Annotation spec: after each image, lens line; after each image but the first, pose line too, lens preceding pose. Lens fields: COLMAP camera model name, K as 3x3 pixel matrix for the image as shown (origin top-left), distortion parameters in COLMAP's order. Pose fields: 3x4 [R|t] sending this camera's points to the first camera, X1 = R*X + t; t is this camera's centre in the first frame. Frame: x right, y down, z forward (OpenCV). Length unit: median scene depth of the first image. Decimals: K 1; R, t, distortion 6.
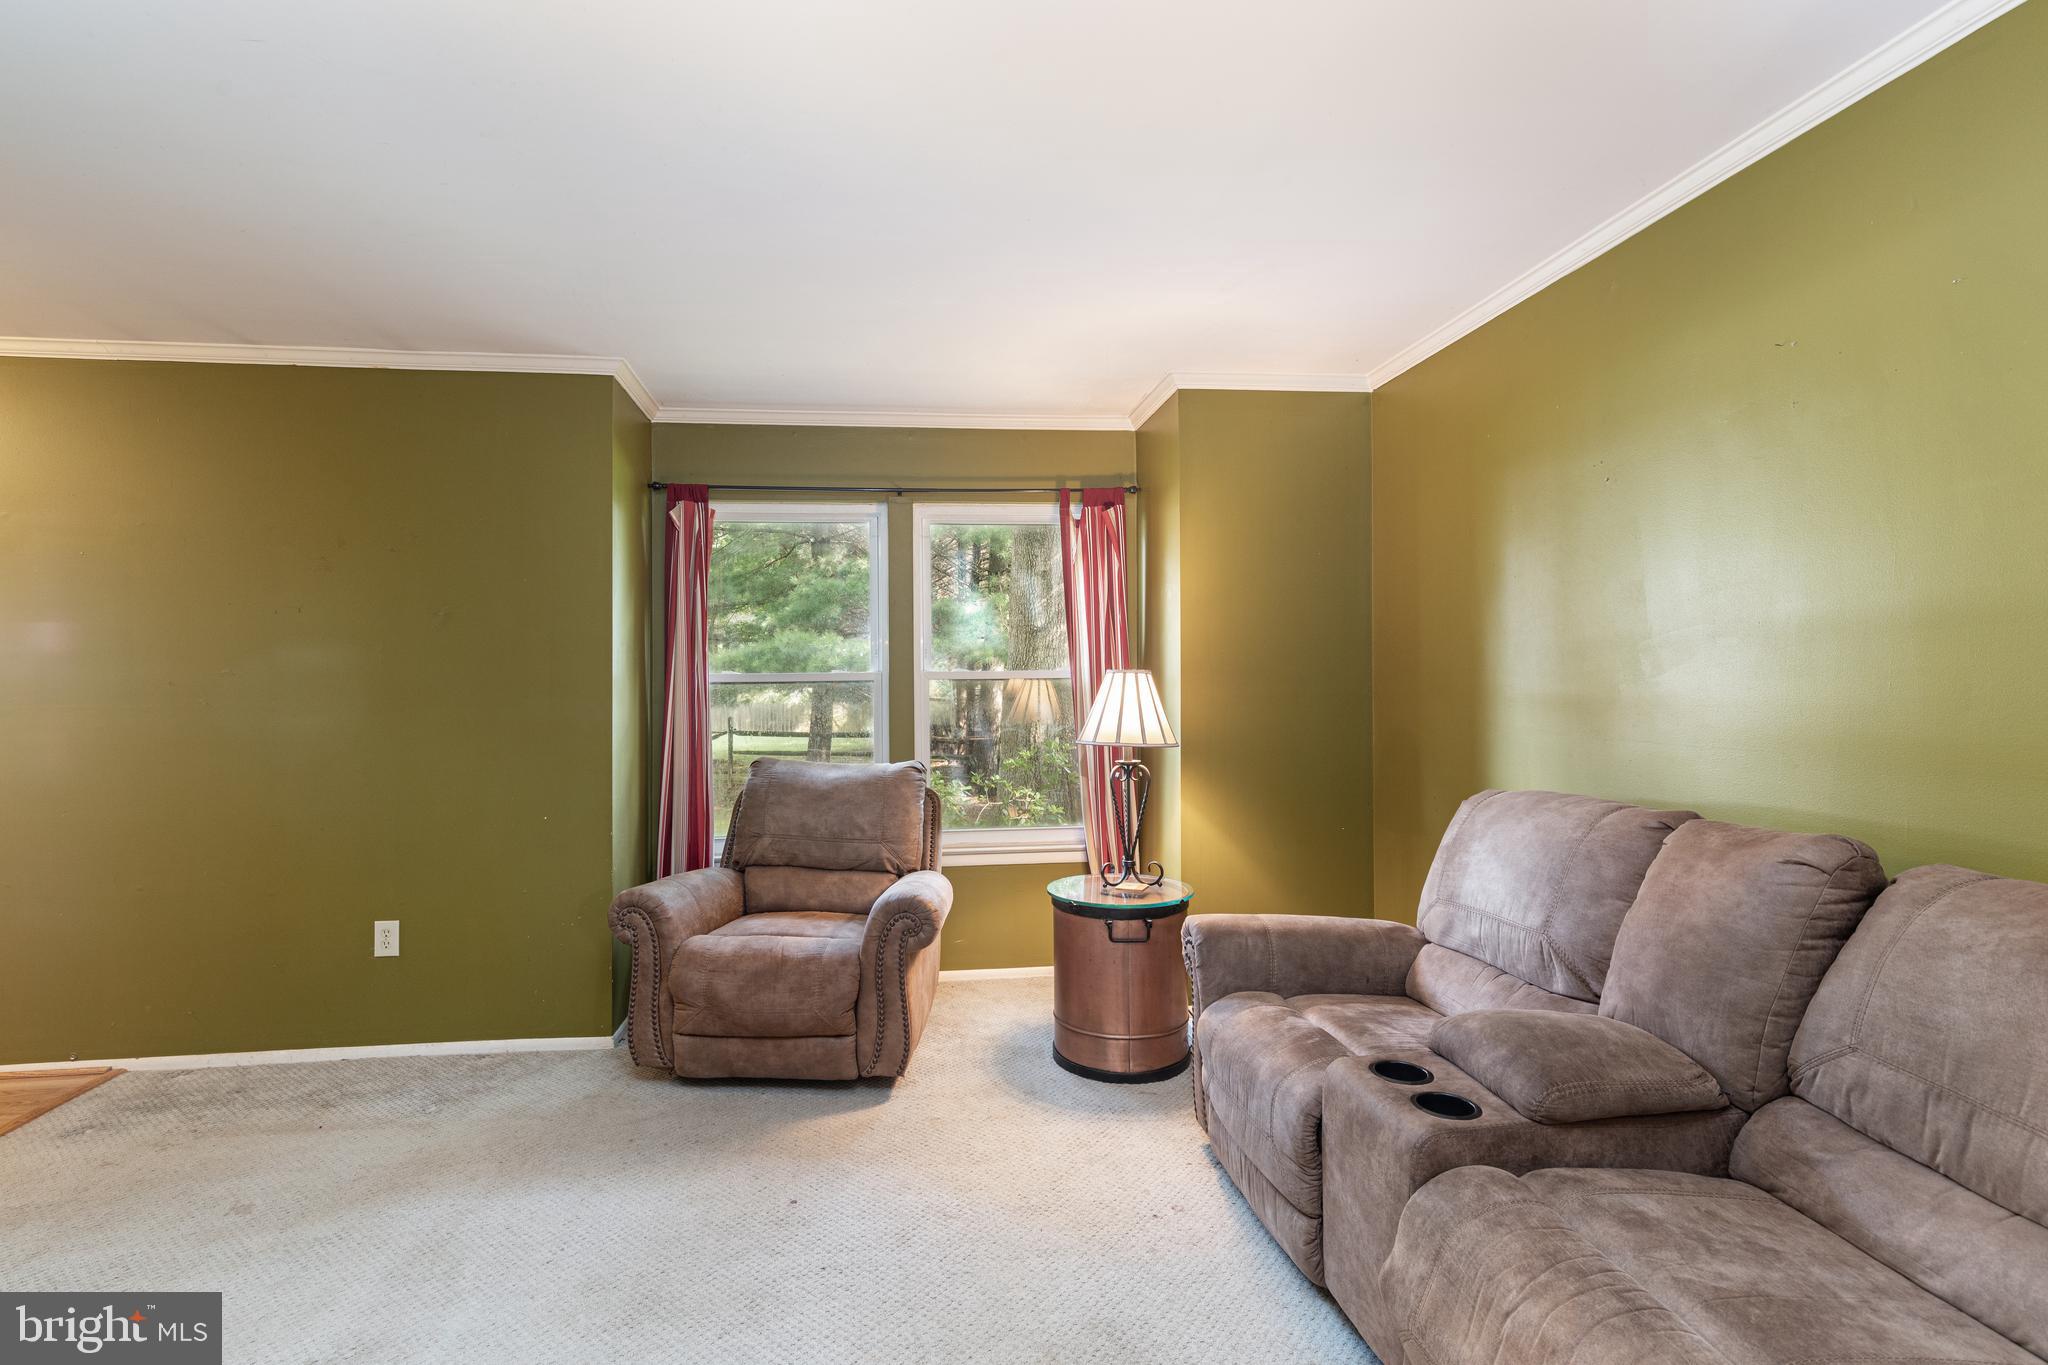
lens RADIAL K [[950.3, 0, 971.7], [0, 950.3, 674.9], [0, 0, 1]] dist [0.015304, -0.005970]
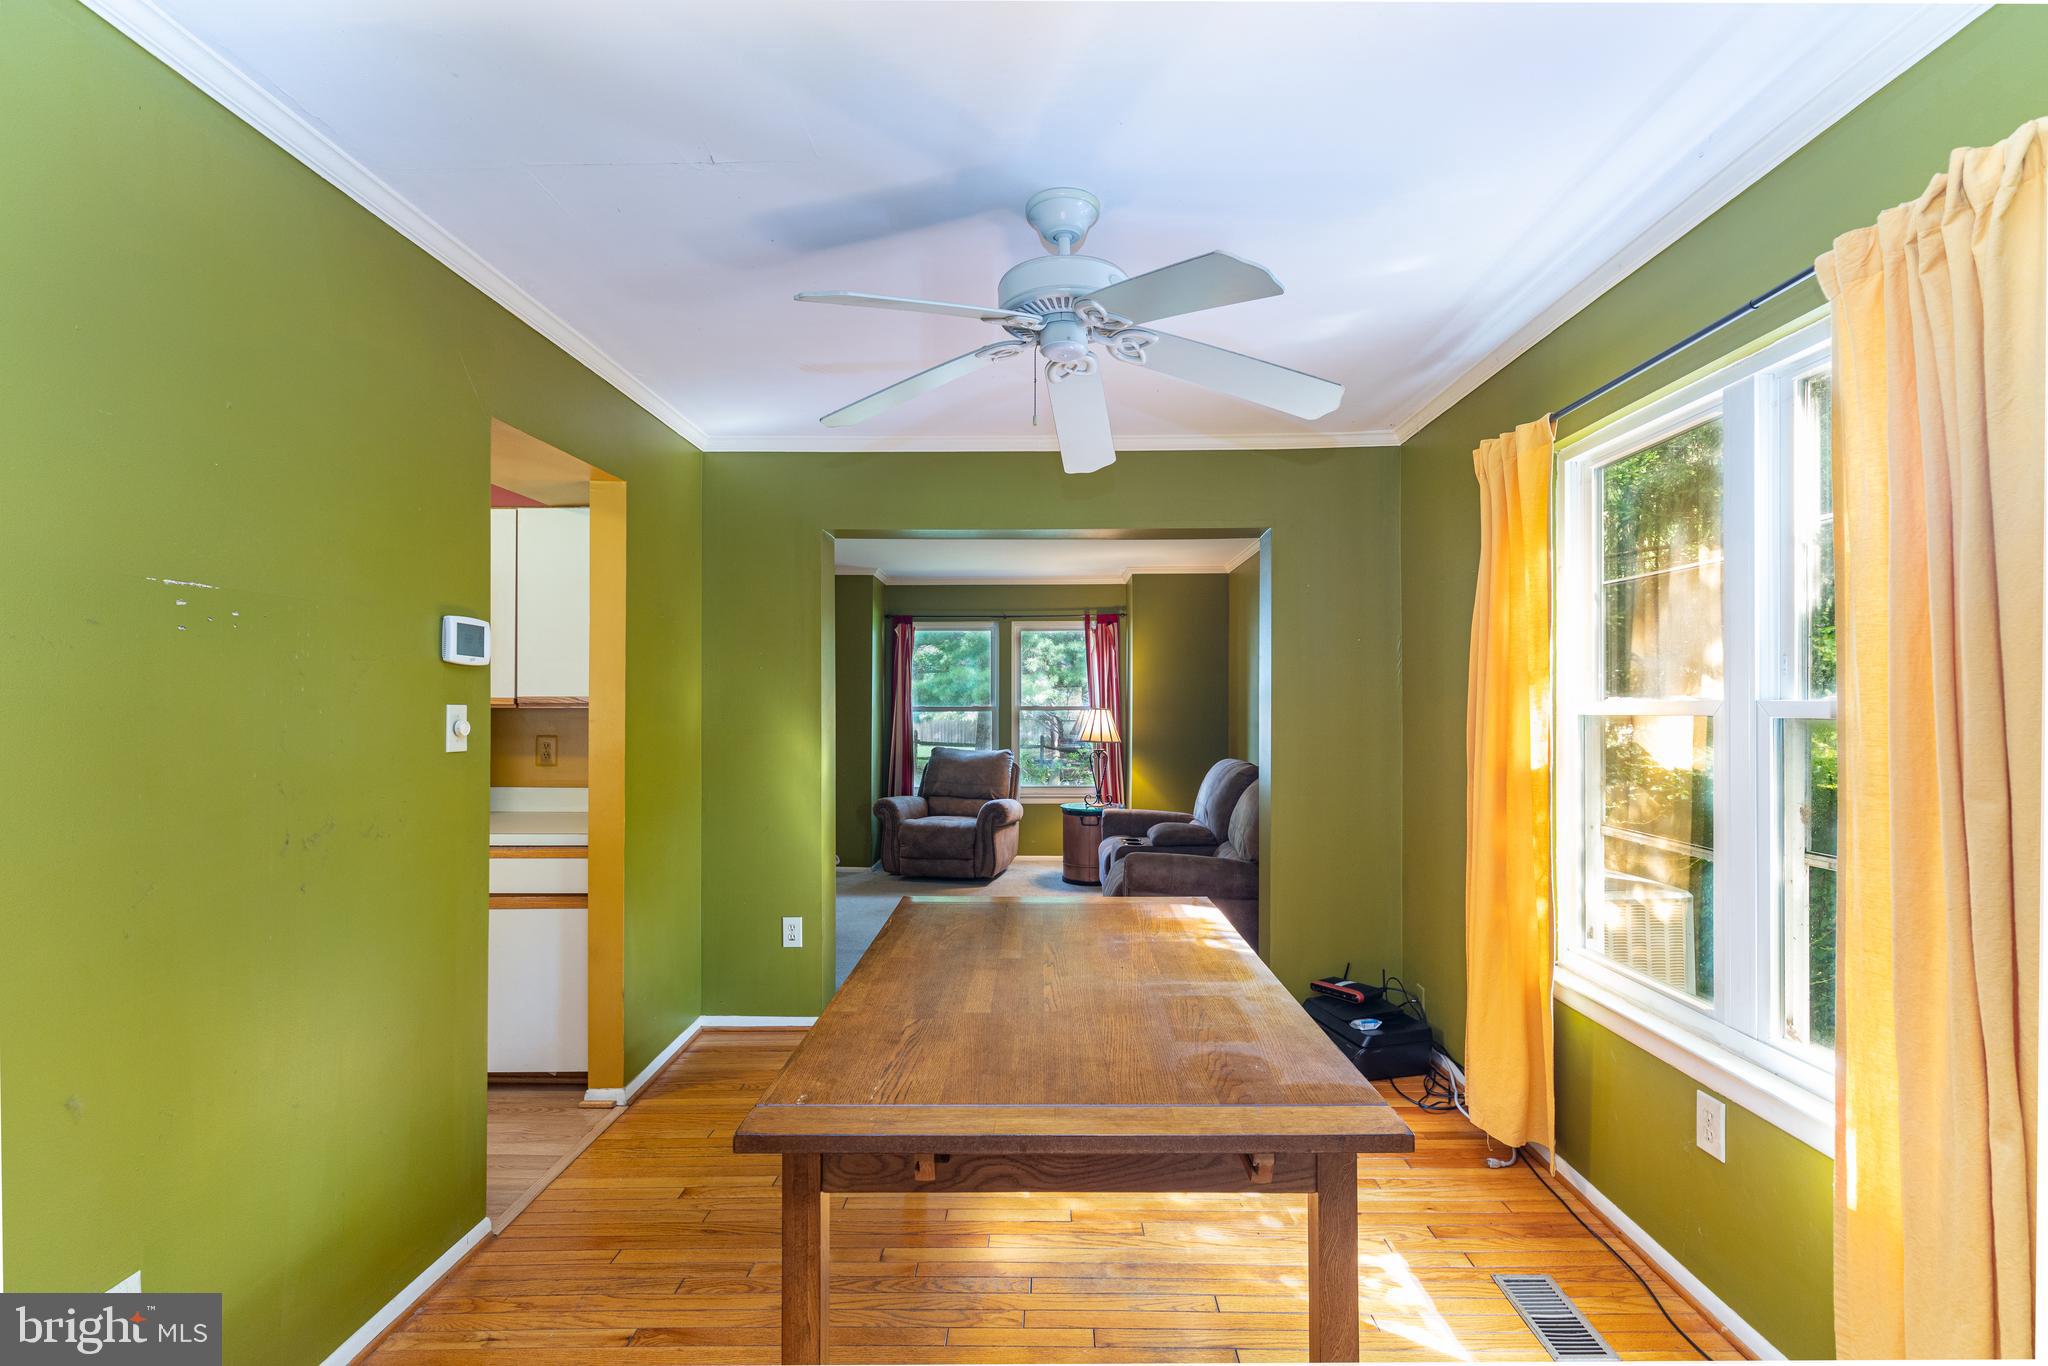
lens RADIAL K [[921.7, 0, 1024.0], [0, 921.7, 683.0], [0, 0, 1]] dist [0.010560, -0.000106]
pose [[0.992022, 0.003622, -0.126011, 0.268079], [-0.005950, 0.999819, -0.018097, -0.022533], [0.125922, 0.018702, 0.991864, -1.178779]]
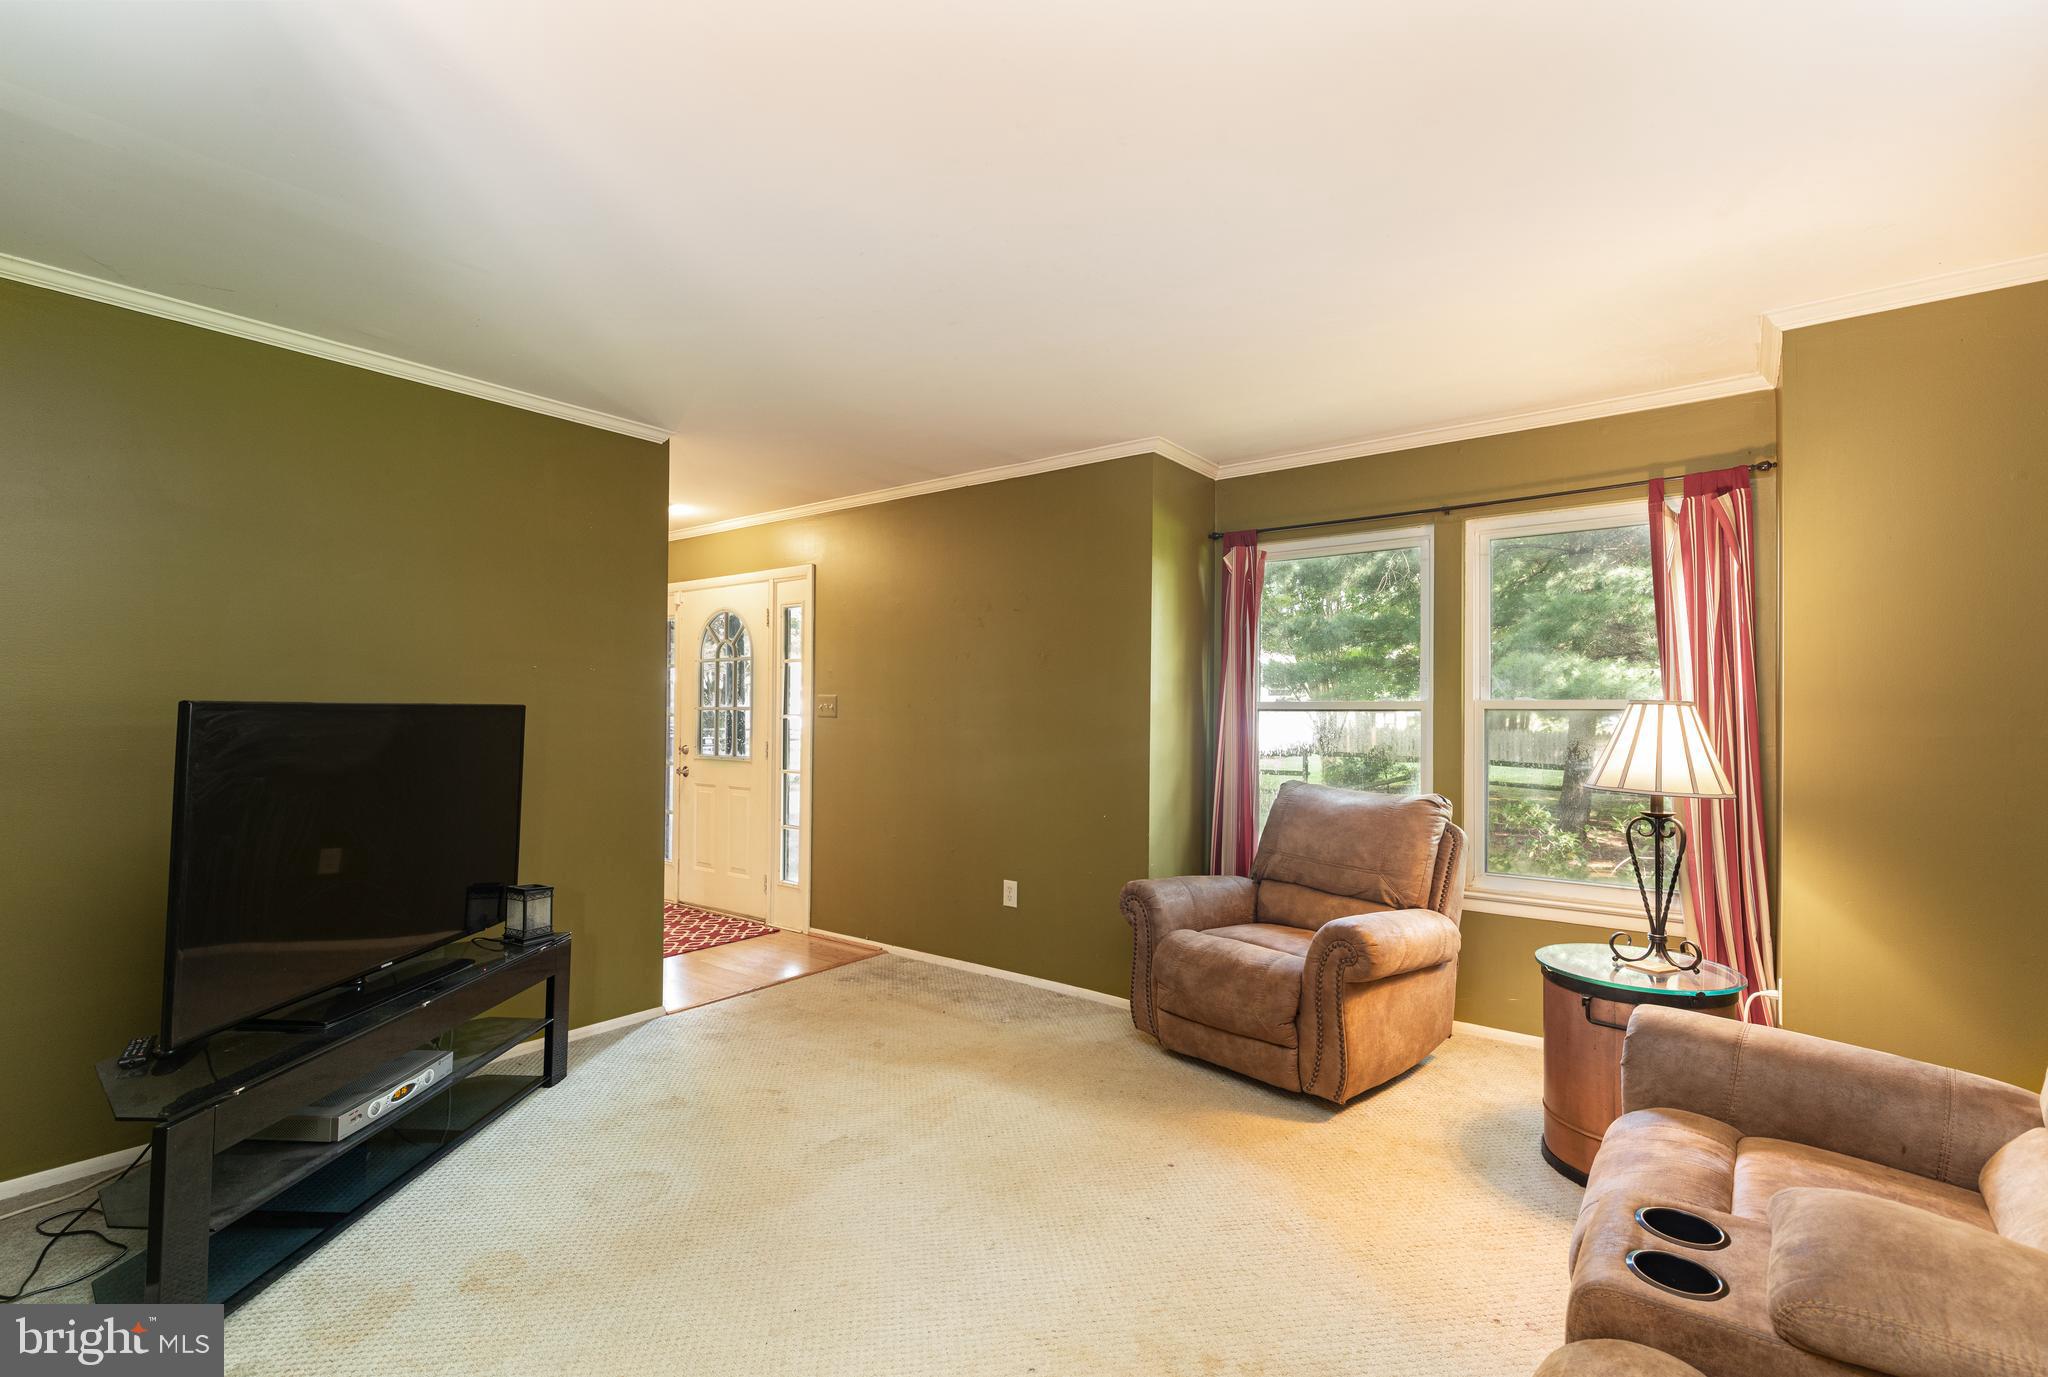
lens RADIAL K [[931.3, 0, 1024.0], [0, 931.3, 688.5], [0, 0, 1]] dist [0.001476, -0.000125]
pose [[0.721459, -0.003702, -0.692448, 0.335161], [-0.004620, 0.999938, -0.010159, -0.004512], [0.692442, 0.010528, 0.721397, 0.049518]]
